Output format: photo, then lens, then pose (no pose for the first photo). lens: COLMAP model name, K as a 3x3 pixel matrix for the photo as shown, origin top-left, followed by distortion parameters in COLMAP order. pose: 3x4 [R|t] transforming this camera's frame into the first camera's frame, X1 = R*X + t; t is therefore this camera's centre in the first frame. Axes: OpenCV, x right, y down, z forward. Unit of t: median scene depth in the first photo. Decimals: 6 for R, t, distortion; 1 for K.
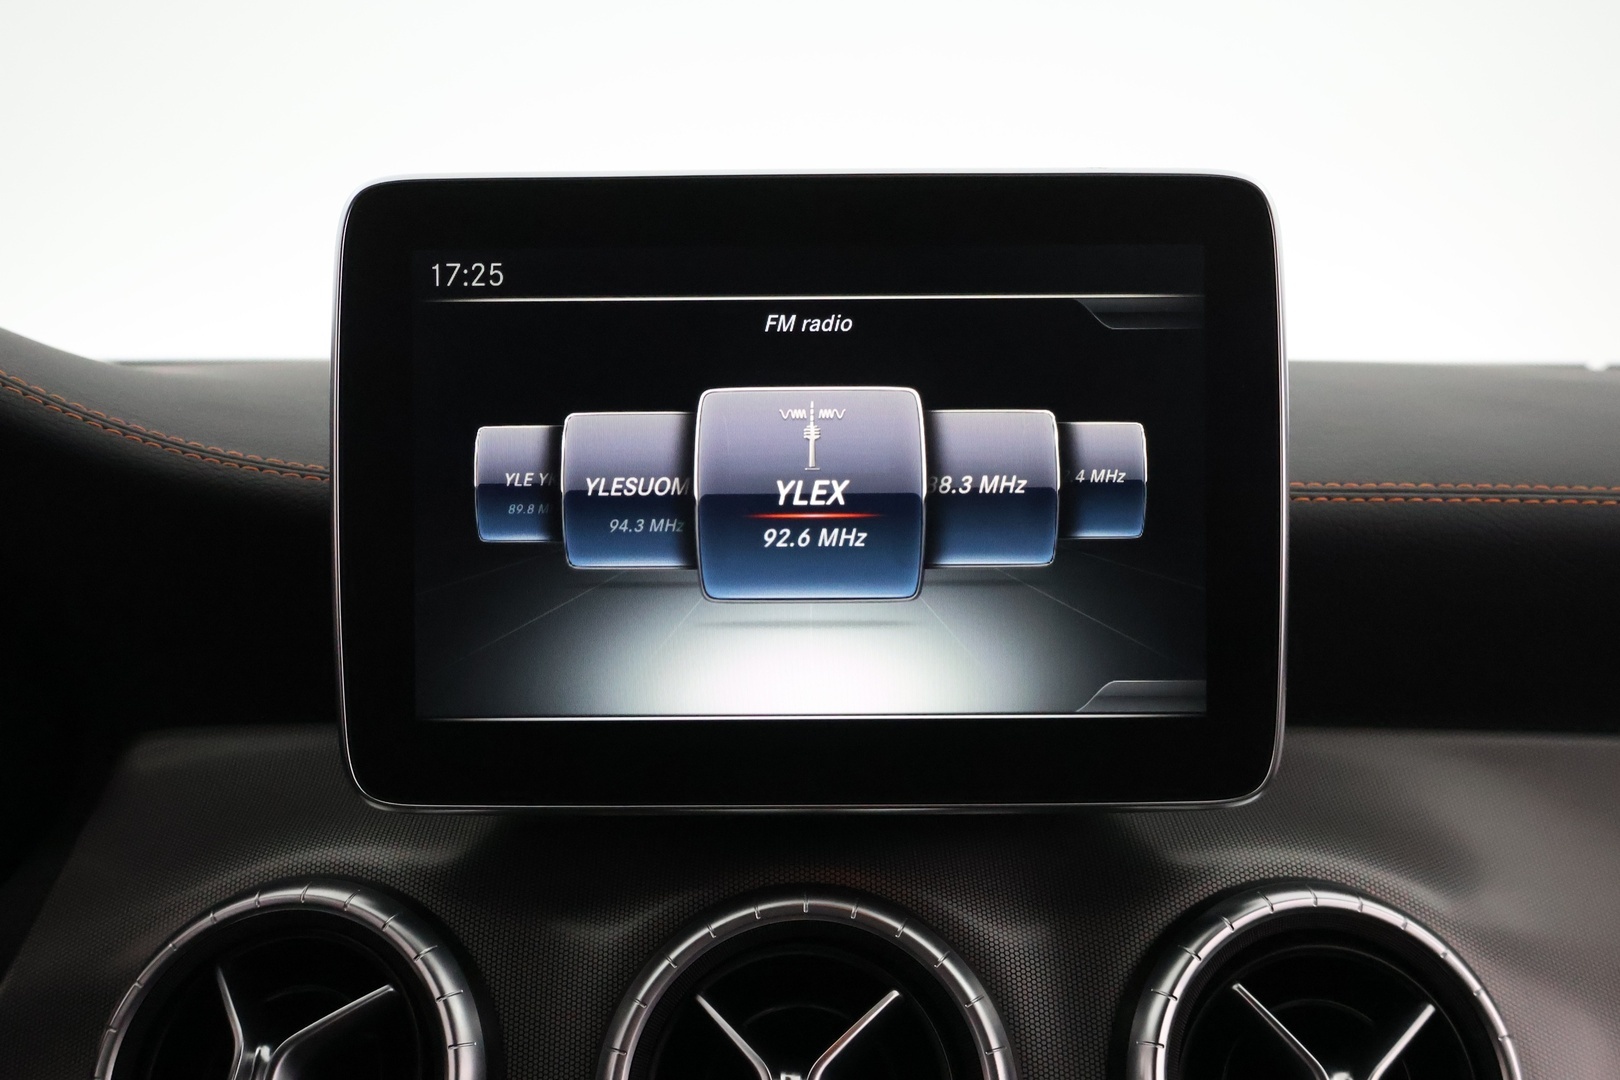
lens RADIAL K [[1608.8, 0, 819.5], [0, 1608.8, 535.9], [0, 0, 1]] dist [-0.009086, 0.000000]
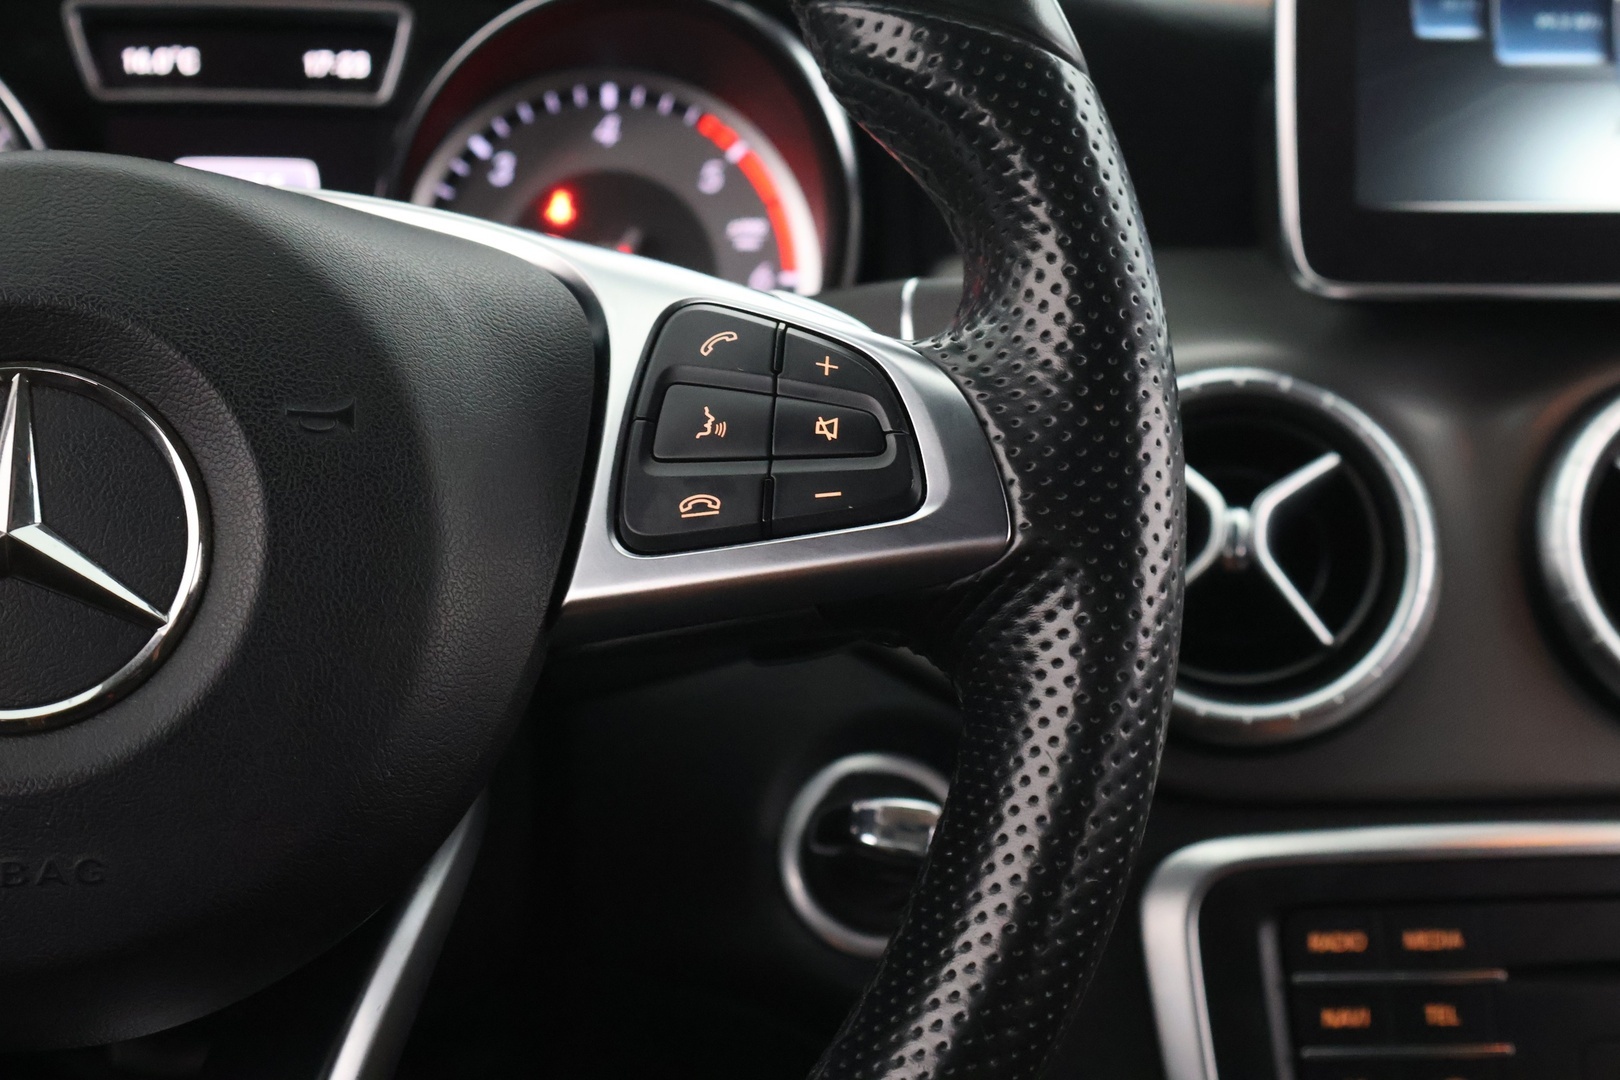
lens RADIAL K [[2567.2, 0, 827.0], [0, 2567.2, 526.6], [0, 0, 1]] dist [0.039768, 0.000000]
pose [[0.993153, -0.007531, 0.116576, -0.793451], [-0.001242, 0.997183, 0.075002, 0.197499], [-0.116812, -0.074633, 0.990346, -0.644232]]
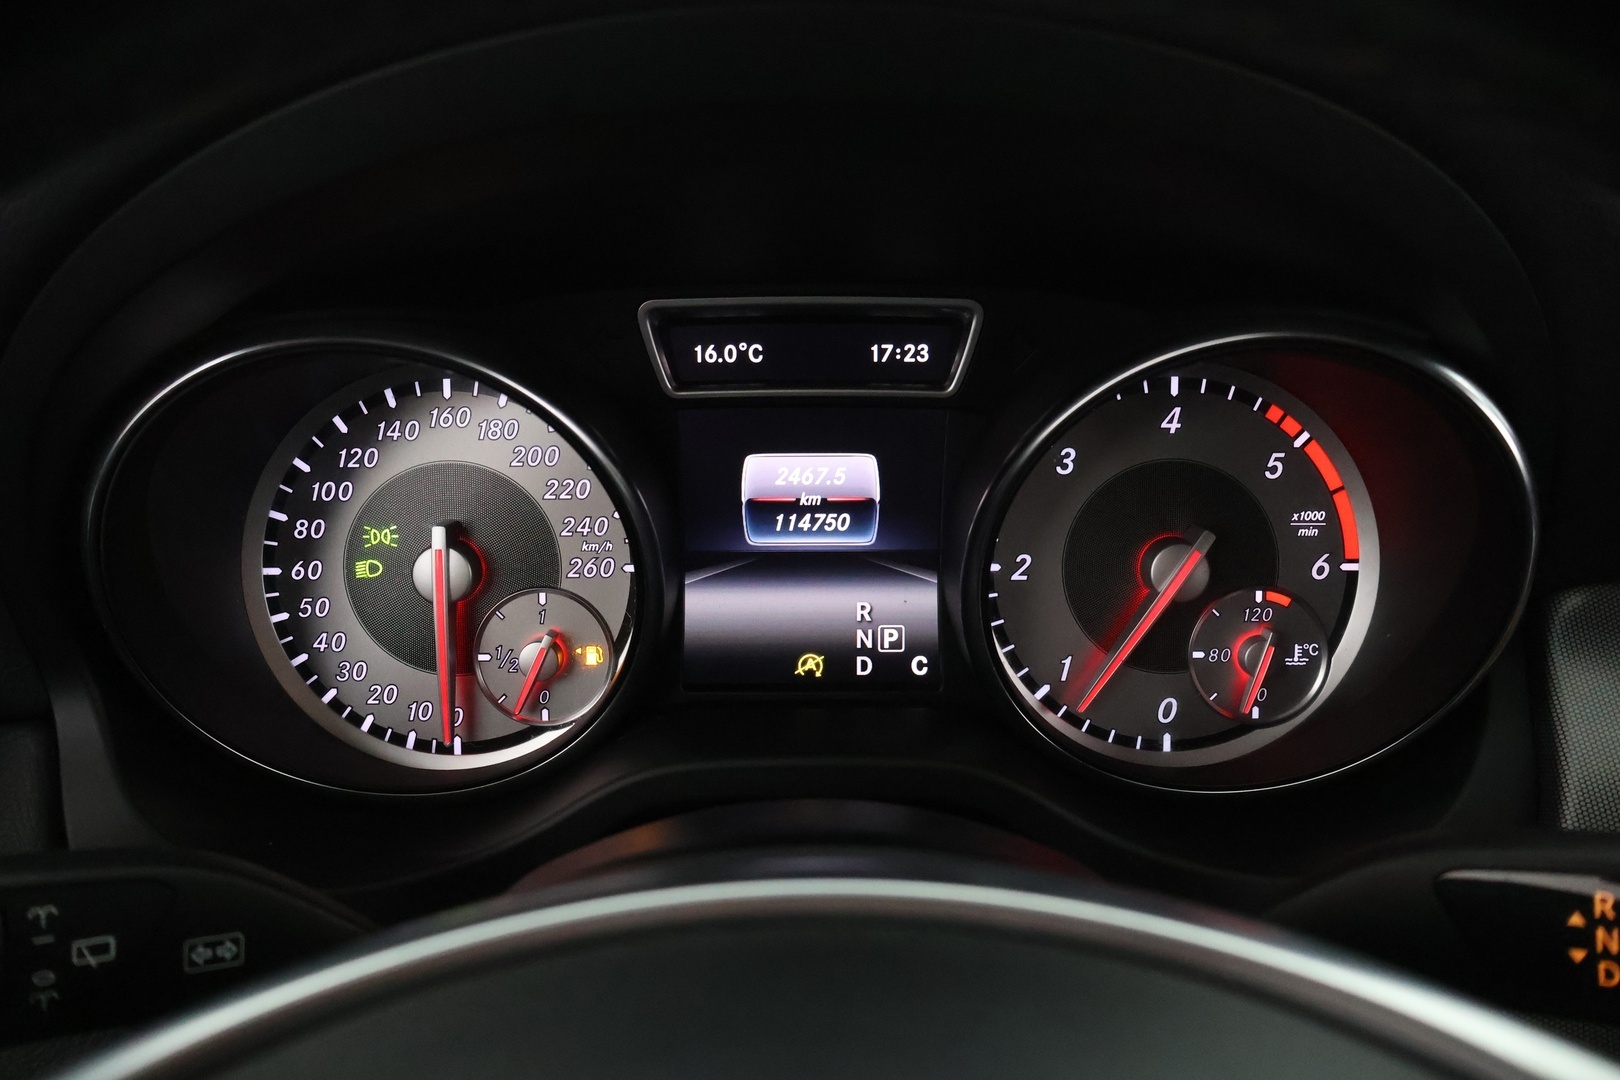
lens RADIAL K [[1354.2, 0, 807.5], [0, 1354.2, 547.8], [0, 0, 1]] dist [-0.008391, 0.012899]
pose [[0.999885, -0.009643, 0.011744, -1.014035], [0.006681, 0.973123, 0.230189, -0.094992], [-0.013648, -0.230084, 0.973075, 0.305169]]
